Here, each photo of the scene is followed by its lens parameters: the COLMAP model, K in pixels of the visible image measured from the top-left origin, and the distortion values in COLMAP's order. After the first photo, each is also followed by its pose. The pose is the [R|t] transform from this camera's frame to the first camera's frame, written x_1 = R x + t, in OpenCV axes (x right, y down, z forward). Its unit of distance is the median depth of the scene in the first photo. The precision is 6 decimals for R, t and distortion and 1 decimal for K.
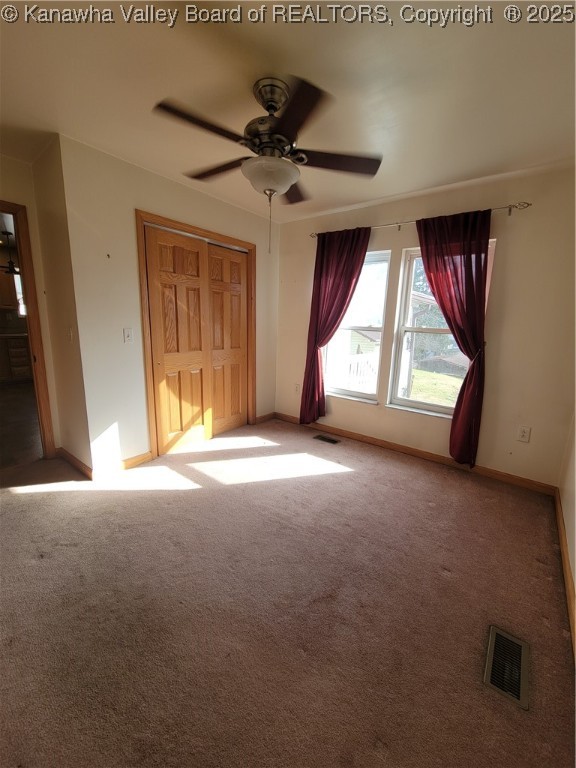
lens RADIAL K [[314.0, 0, 298.7], [0, 314.0, 385.0], [0, 0, 1]] dist [0.000409, 0.000145]
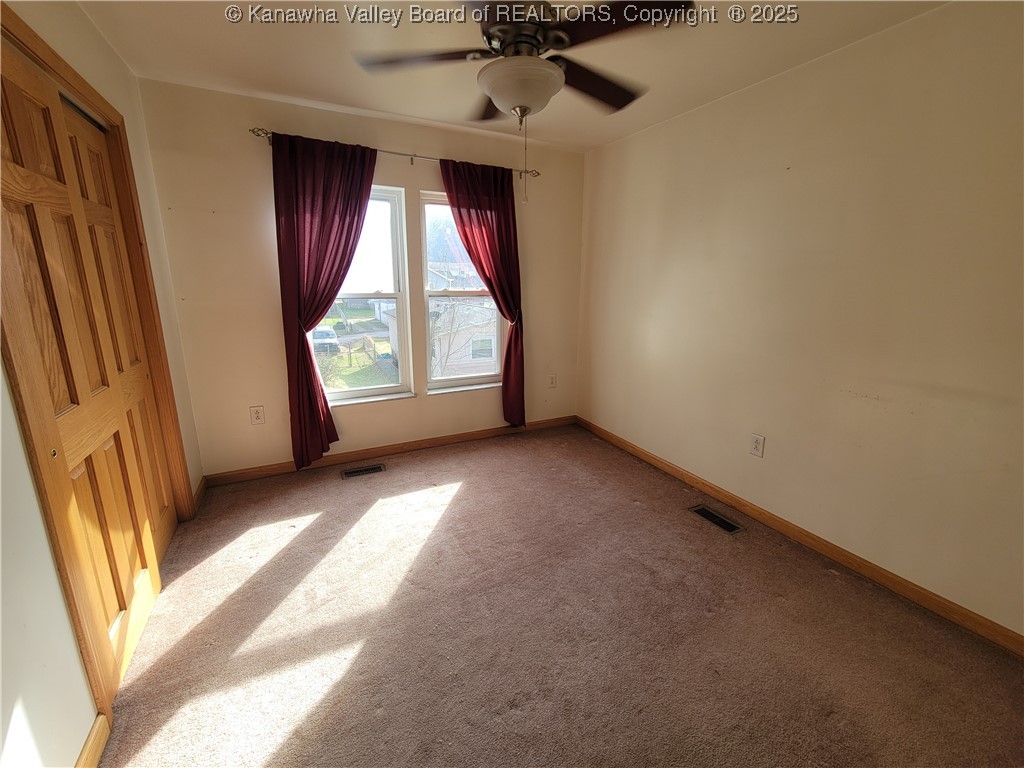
lens RADIAL K [[418.7, 0, 513.3], [0, 418.7, 370.8], [0, 0, 1]] dist [0.000409, 0.000145]
pose [[0.438671, -0.225931, 0.869783, -0.565102], [0.186708, 0.969673, 0.157714, -0.123896], [-0.879038, 0.093211, 0.467550, 0.364155]]
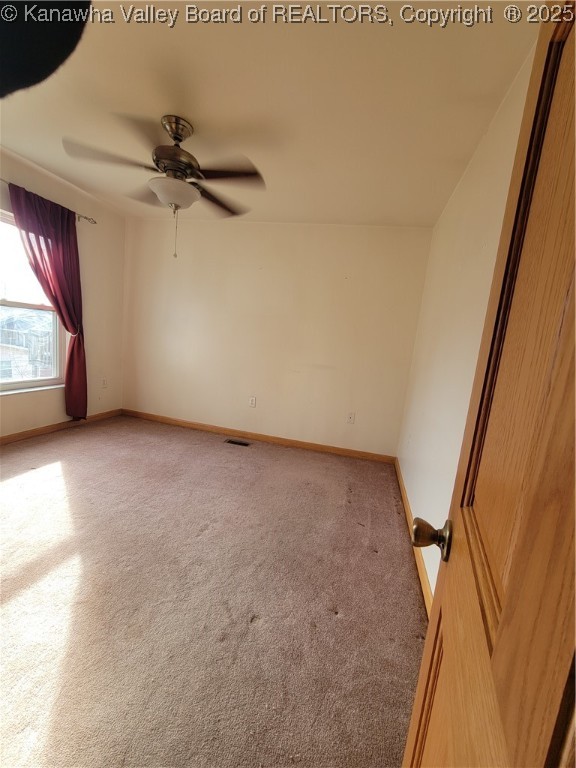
lens RADIAL K [[314.0, 0, 298.7], [0, 314.0, 385.0], [0, 0, 1]] dist [0.000409, 0.000145]
pose [[-0.402586, -0.211461, 0.890623, -0.838139], [0.060764, 0.964632, 0.256500, -0.134326], [-0.913363, 0.157381, -0.375498, 0.631879]]
